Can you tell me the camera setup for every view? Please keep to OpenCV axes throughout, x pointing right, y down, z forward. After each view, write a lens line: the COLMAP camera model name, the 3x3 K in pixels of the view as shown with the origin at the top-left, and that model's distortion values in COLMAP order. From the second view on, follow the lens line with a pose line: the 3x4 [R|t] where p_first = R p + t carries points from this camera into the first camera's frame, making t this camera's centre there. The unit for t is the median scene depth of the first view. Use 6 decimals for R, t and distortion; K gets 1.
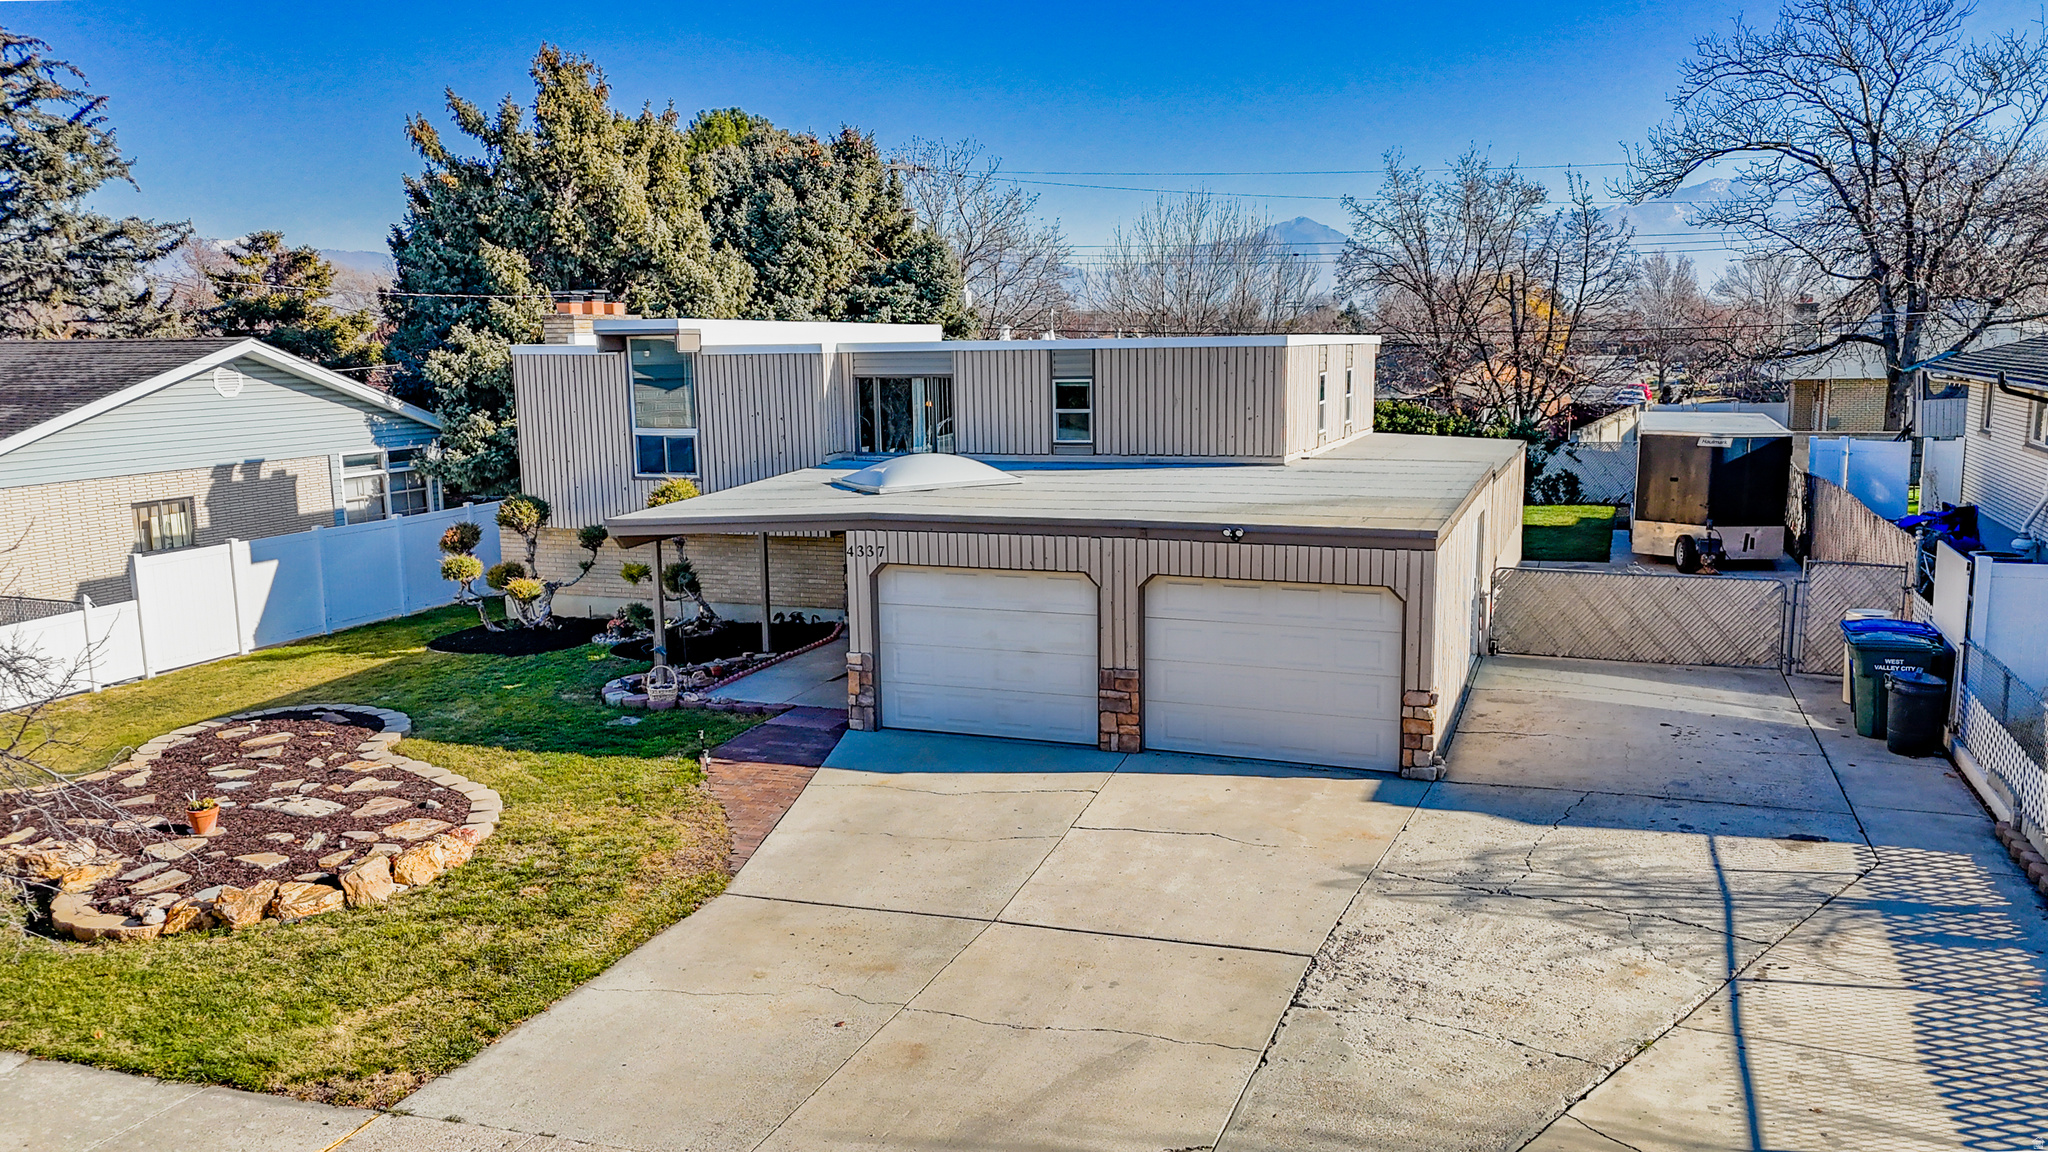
lens RADIAL K [[1520.6, 0, 1006.6], [0, 1520.6, 622.5], [0, 0, 1]] dist [0.060860, -0.024269]
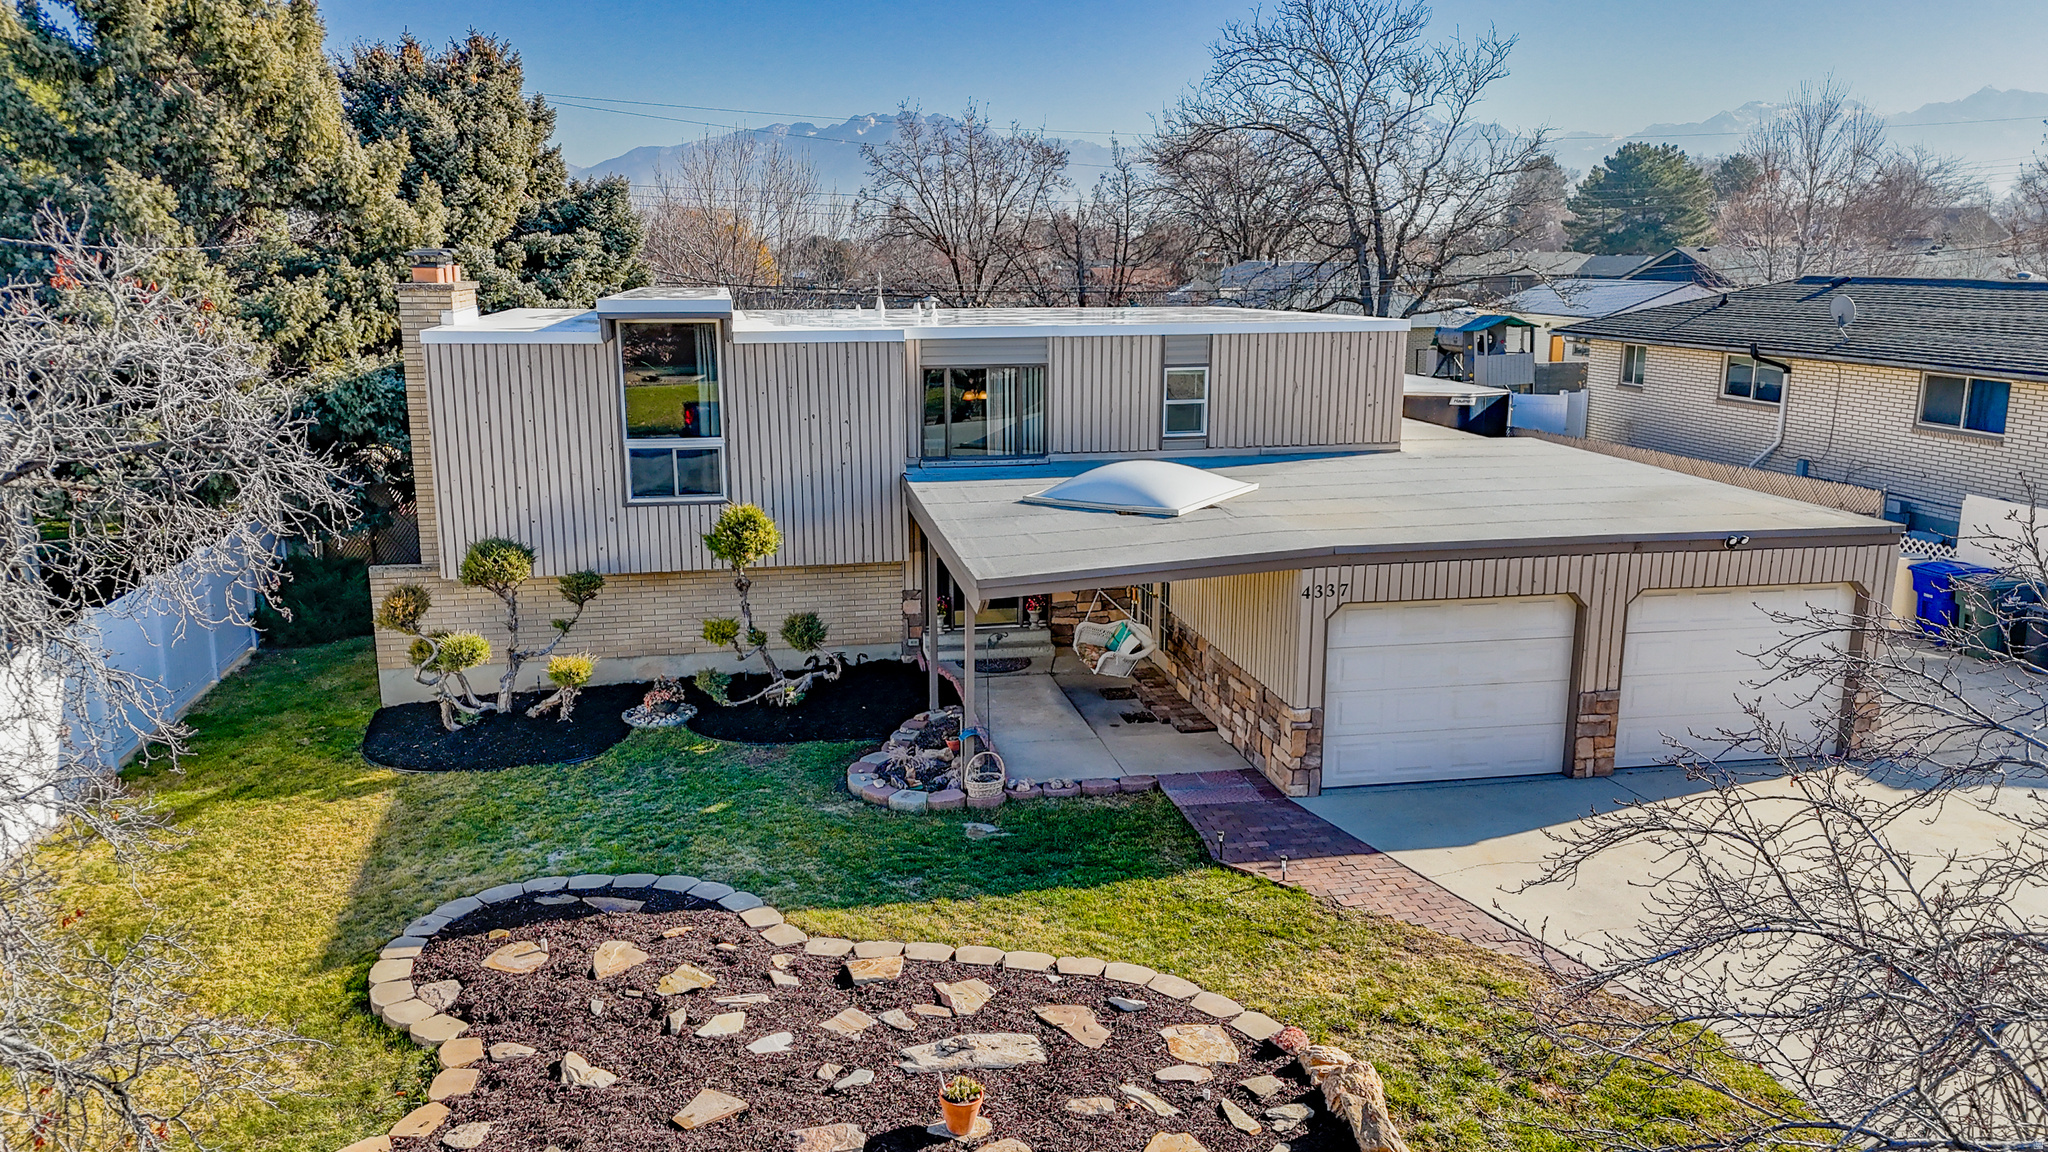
lens RADIAL K [[1520.6, 0, 1008.3], [0, 1520.6, 590.7], [0, 0, 1]] dist [0.060860, -0.024269]
pose [[0.849076, -0.099630, 0.518791, -0.555901], [0.086116, 0.995022, 0.050145, -0.084801], [-0.521205, 0.002099, 0.853429, 0.288343]]
